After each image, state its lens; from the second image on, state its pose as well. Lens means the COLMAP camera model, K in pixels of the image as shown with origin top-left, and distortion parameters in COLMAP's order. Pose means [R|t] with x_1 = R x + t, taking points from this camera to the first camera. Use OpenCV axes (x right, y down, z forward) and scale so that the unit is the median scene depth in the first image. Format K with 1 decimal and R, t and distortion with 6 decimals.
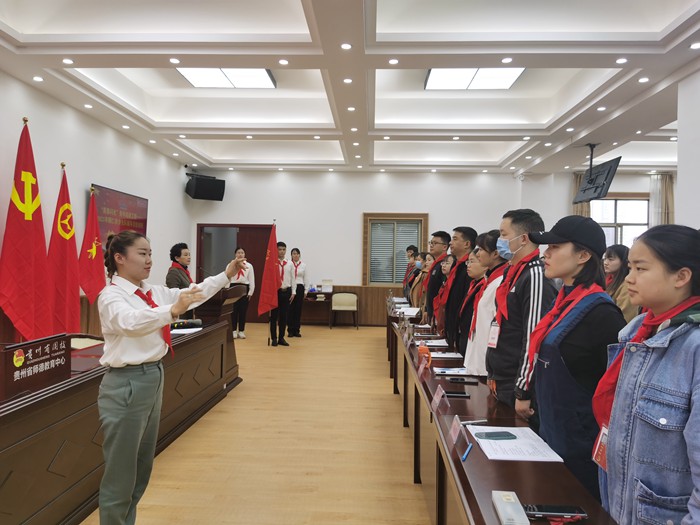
lens RADIAL K [[544.7, 0, 348.8], [0, 544.7, 261.6], [0, 0, 1]] dist [0.057876, -0.049156]
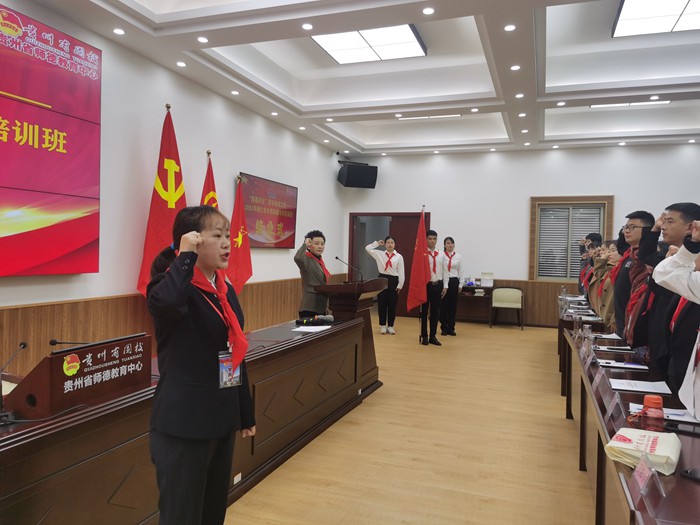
lens RADIAL K [[544.7, 0, 349.6], [0, 544.7, 261.3], [0, 0, 1]] dist [0.057876, -0.049156]
pose [[0.956293, 0.008802, -0.292276, 0.011132], [-0.004451, 0.999869, 0.015547, 0.002711], [0.292375, -0.013567, 0.956208, 0.122958]]
